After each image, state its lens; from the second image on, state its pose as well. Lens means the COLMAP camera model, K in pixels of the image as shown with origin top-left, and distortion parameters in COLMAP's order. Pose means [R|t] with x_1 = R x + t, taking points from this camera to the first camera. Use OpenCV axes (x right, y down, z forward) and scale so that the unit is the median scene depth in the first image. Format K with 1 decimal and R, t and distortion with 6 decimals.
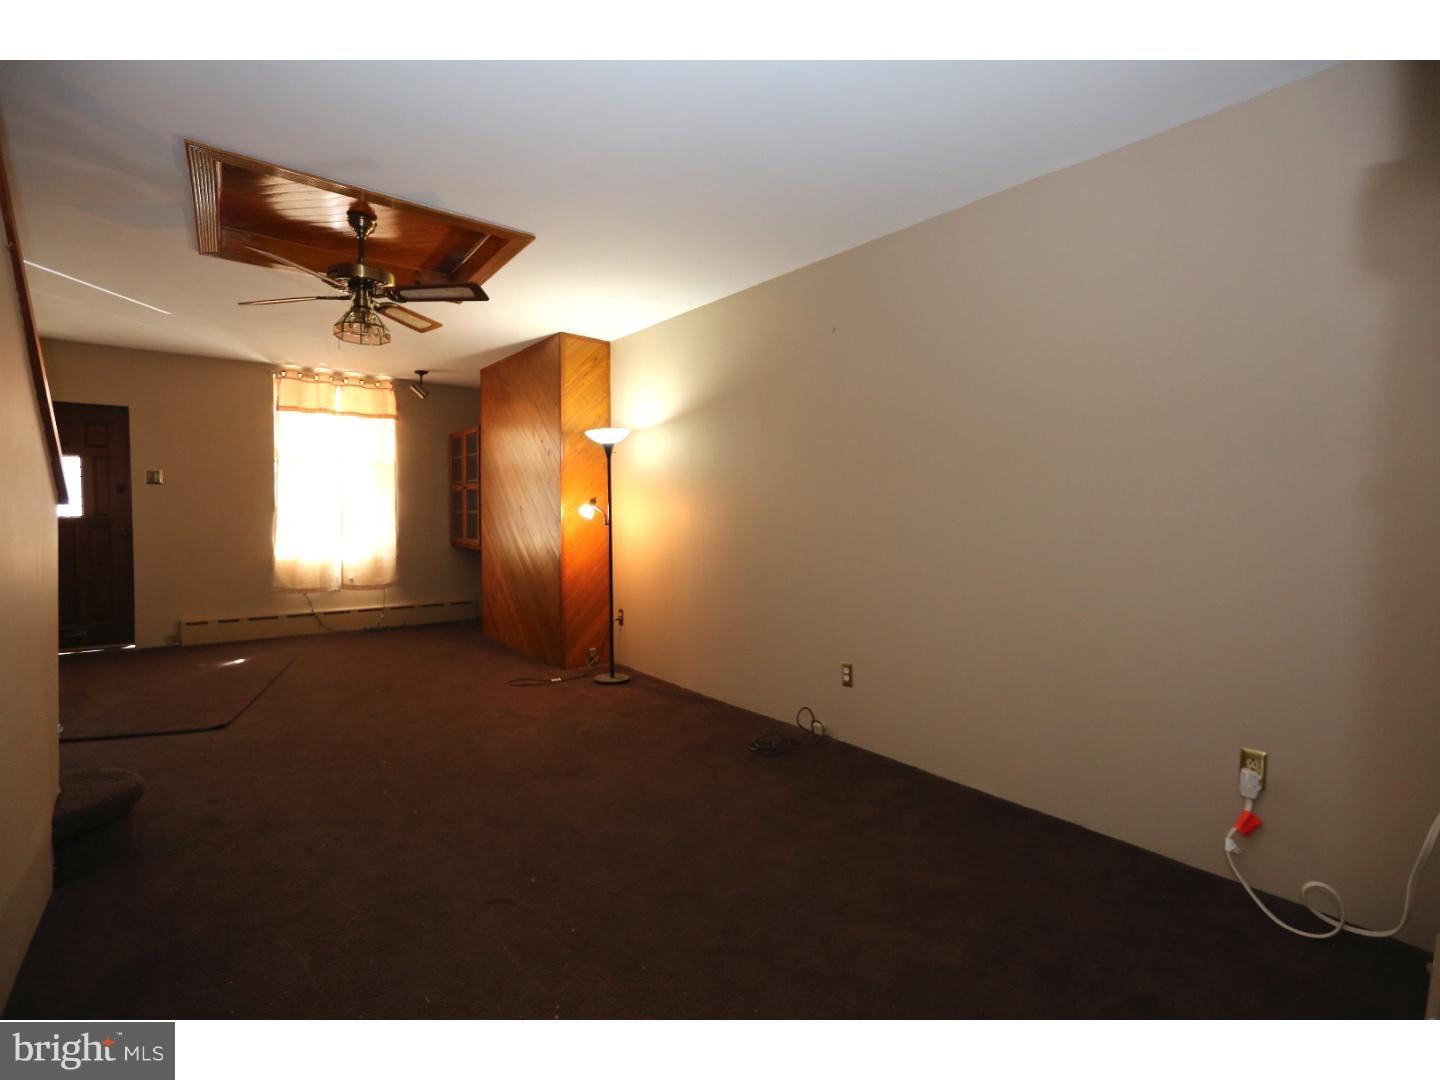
lens RADIAL K [[646.7, 0, 719.3], [0, 646.7, 533.9], [0, 0, 1]] dist [-0.002491, -0.000192]
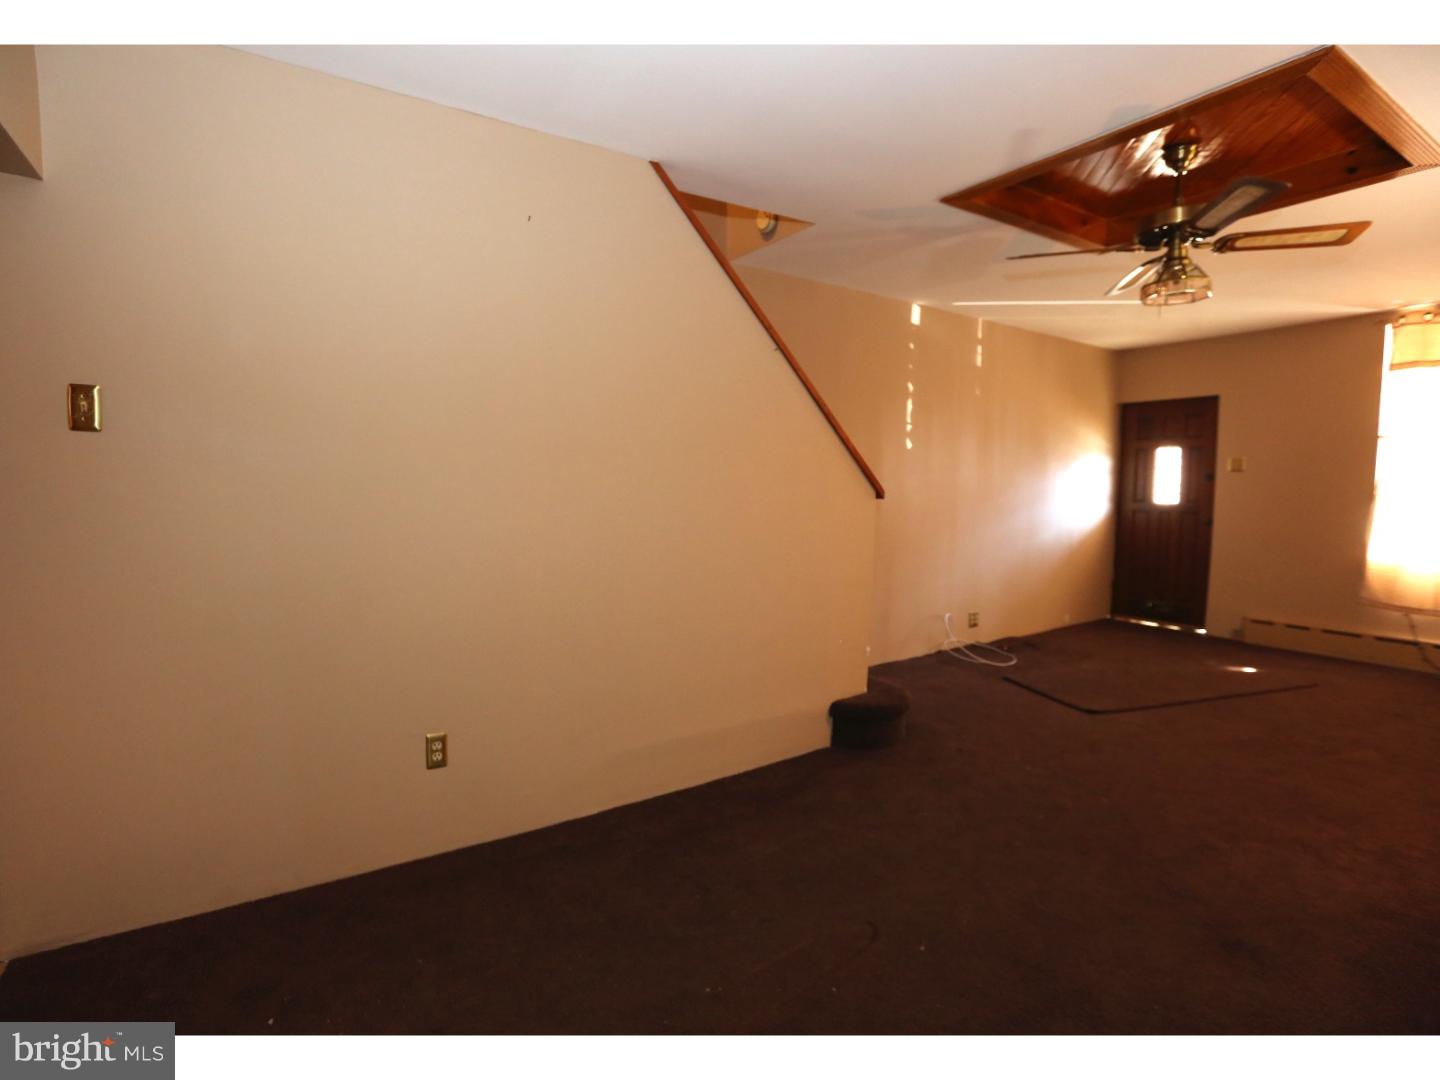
lens RADIAL K [[722.9, 0, 719.8], [0, 722.9, 544.9], [0, 0, 1]] dist [-0.035642, 0.006335]
pose [[-0.089082, 0.081866, -0.992654, 0.233505], [-0.039260, 0.995553, 0.085628, -0.025236], [0.995250, 0.046599, -0.085472, 0.289761]]
